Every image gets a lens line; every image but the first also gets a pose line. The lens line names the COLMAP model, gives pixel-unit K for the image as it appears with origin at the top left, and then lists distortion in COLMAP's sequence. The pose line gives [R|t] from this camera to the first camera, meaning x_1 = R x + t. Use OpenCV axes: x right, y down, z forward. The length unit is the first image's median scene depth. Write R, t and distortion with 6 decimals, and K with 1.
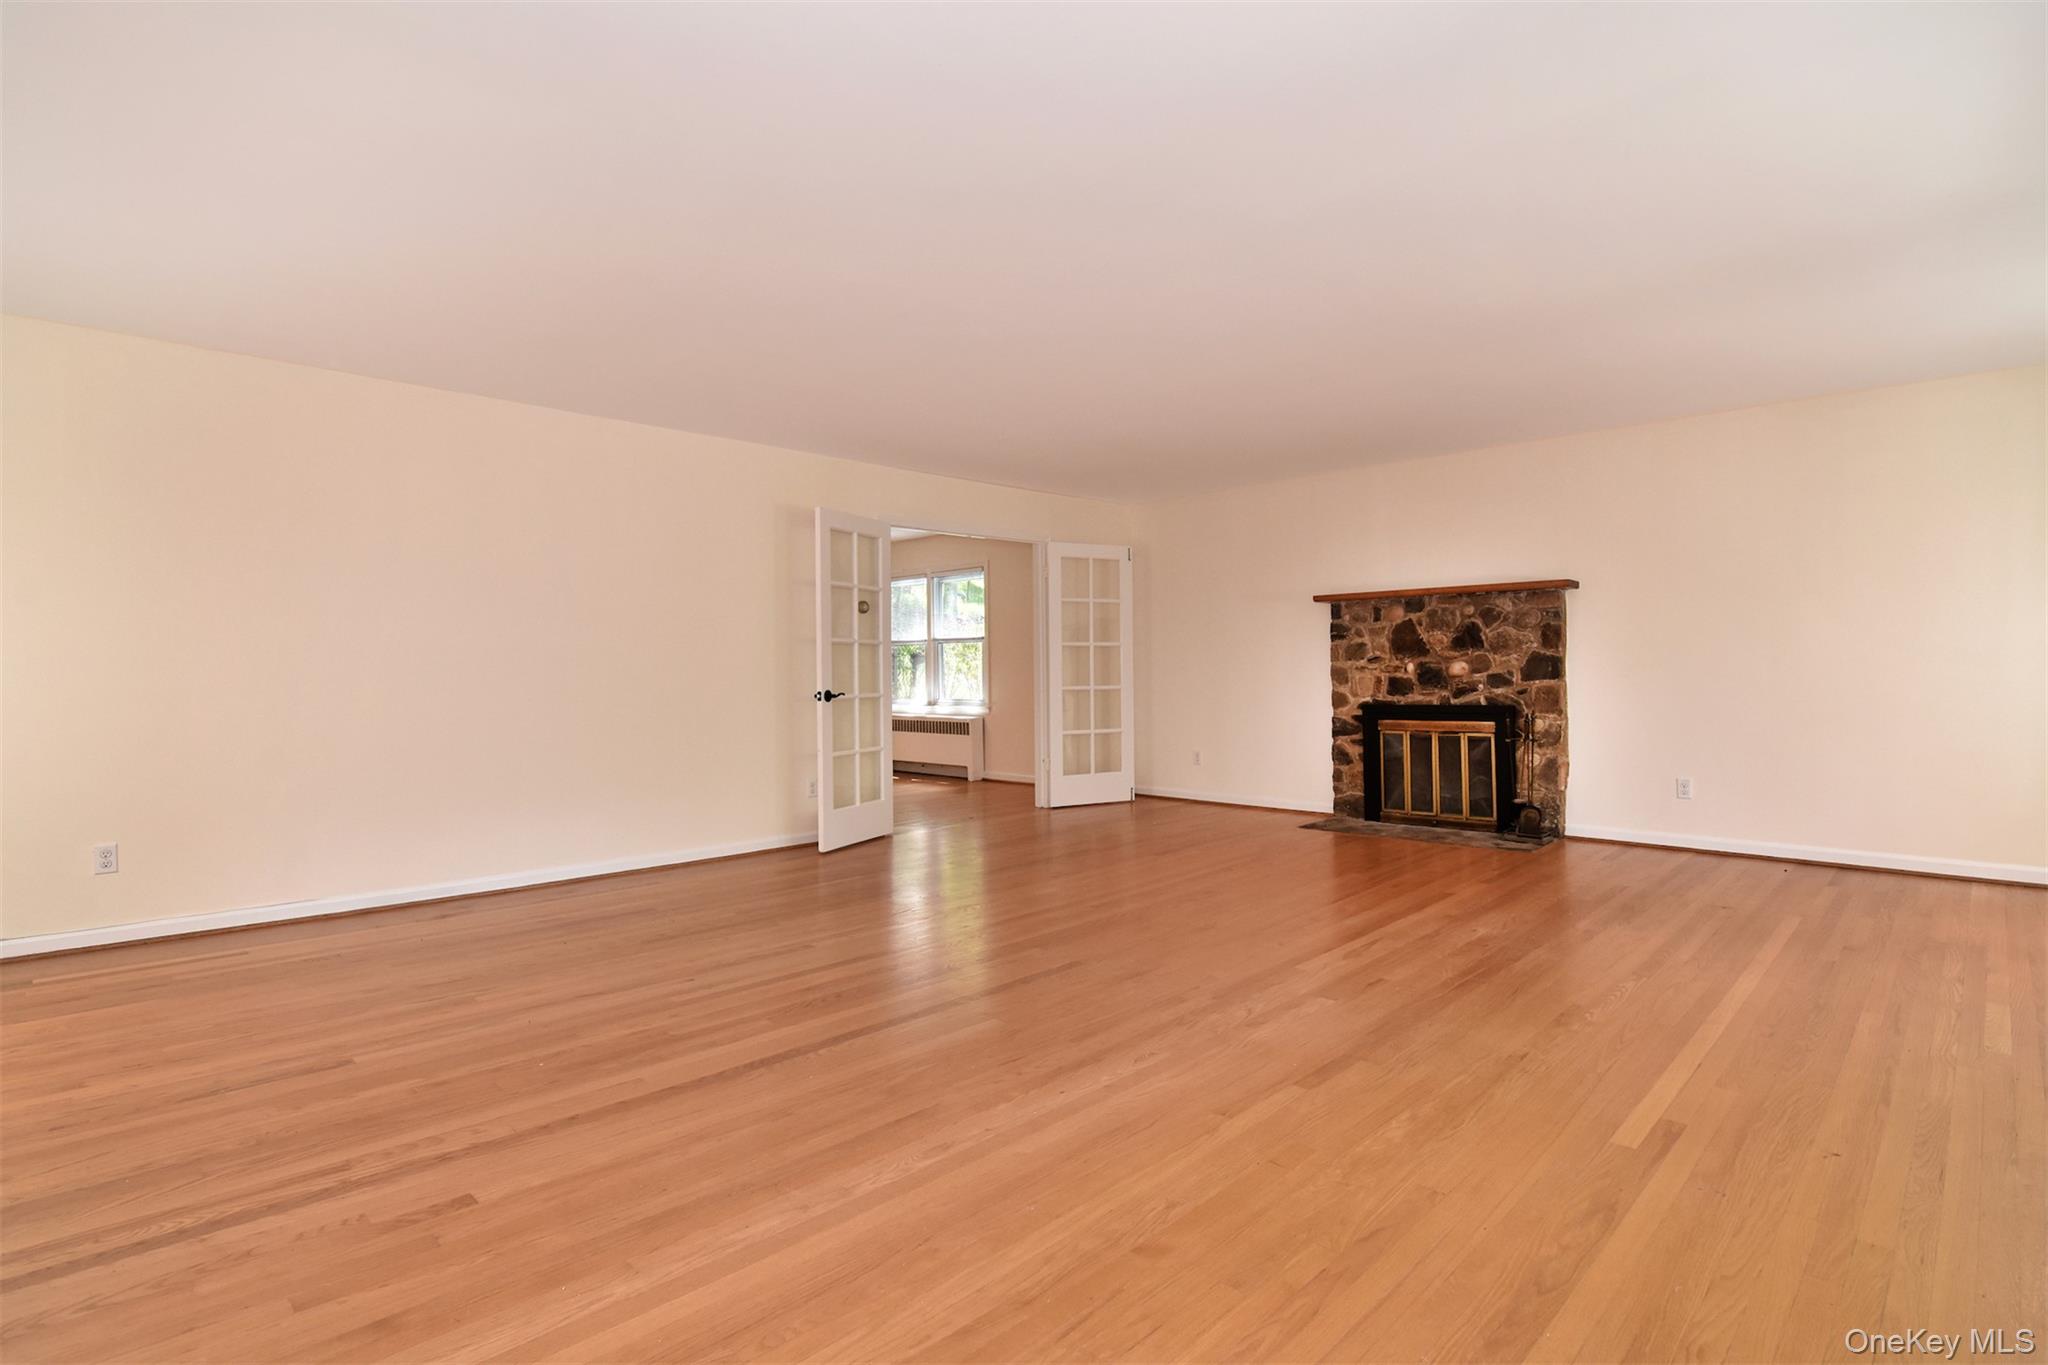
lens RADIAL K [[1037.8, 0, 1021.3], [0, 1037.8, 687.0], [0, 0, 1]] dist [0.003138, -0.019462]
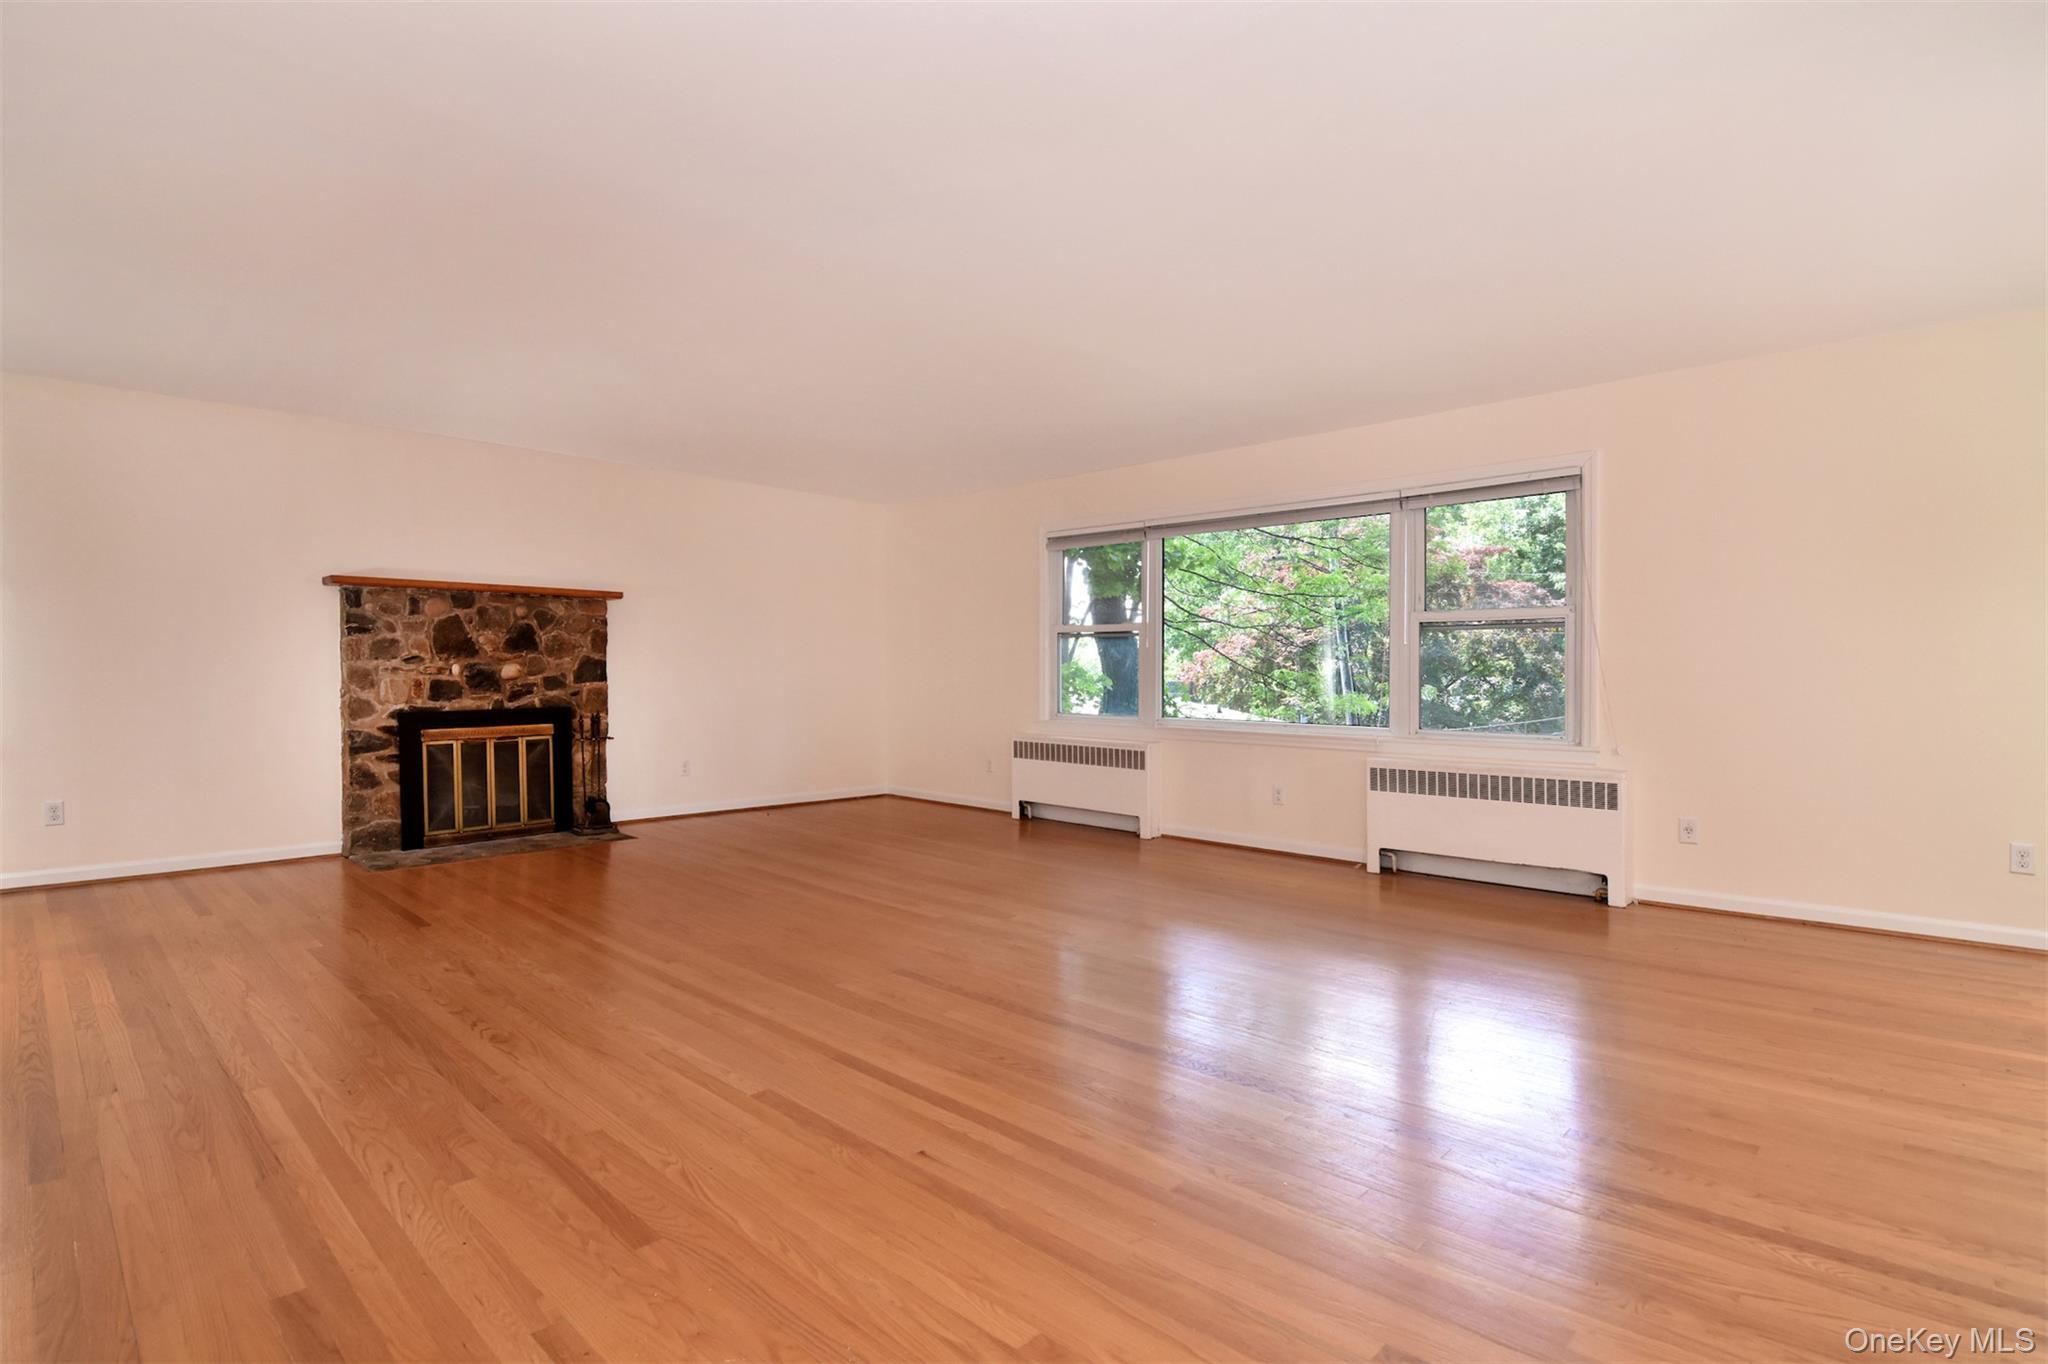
lens RADIAL K [[1037.8, 0, 1021.3], [0, 1037.8, 686.5], [0, 0, 1]] dist [0.003138, -0.019462]
pose [[-0.065453, -0.004164, 0.997847, -0.560277], [0.015753, 0.999862, 0.005206, -0.000757], [-0.997731, 0.016060, -0.065378, 0.577941]]
